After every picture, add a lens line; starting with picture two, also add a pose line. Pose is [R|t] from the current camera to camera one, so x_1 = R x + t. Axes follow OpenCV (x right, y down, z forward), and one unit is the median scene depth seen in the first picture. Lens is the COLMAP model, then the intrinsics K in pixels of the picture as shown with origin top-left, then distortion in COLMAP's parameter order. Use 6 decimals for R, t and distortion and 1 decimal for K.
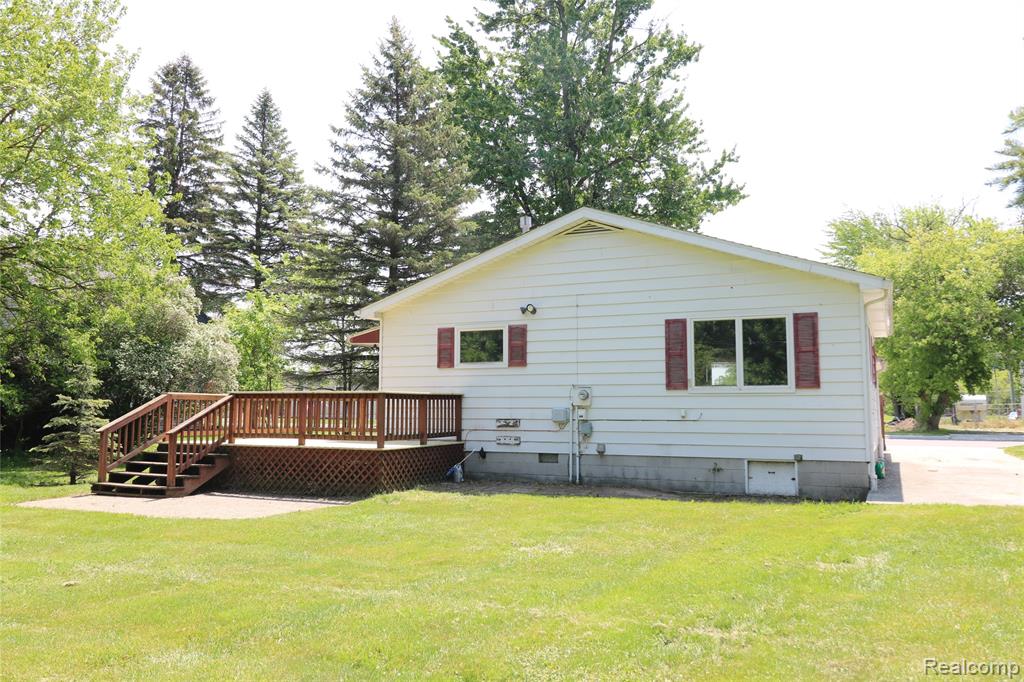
lens RADIAL K [[829.7, 0, 511.8], [0, 829.7, 340.9], [0, 0, 1]] dist [0.007173, 0.001060]
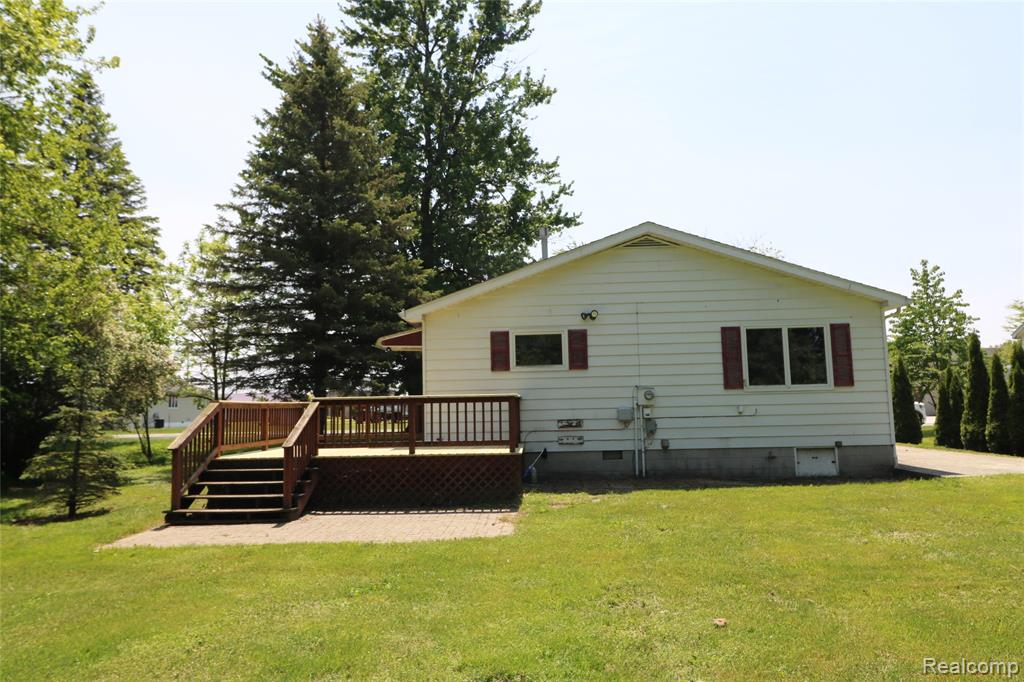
lens RADIAL K [[739.7, 0, 512.0], [0, 739.7, 342.6], [0, 0, 1]] dist [0.011256, 0.003080]
pose [[0.917784, 0.010994, 0.396929, -0.456197], [-0.007243, 0.999914, -0.010947, 0.008242], [-0.397015, 0.007172, 0.917784, 0.178737]]
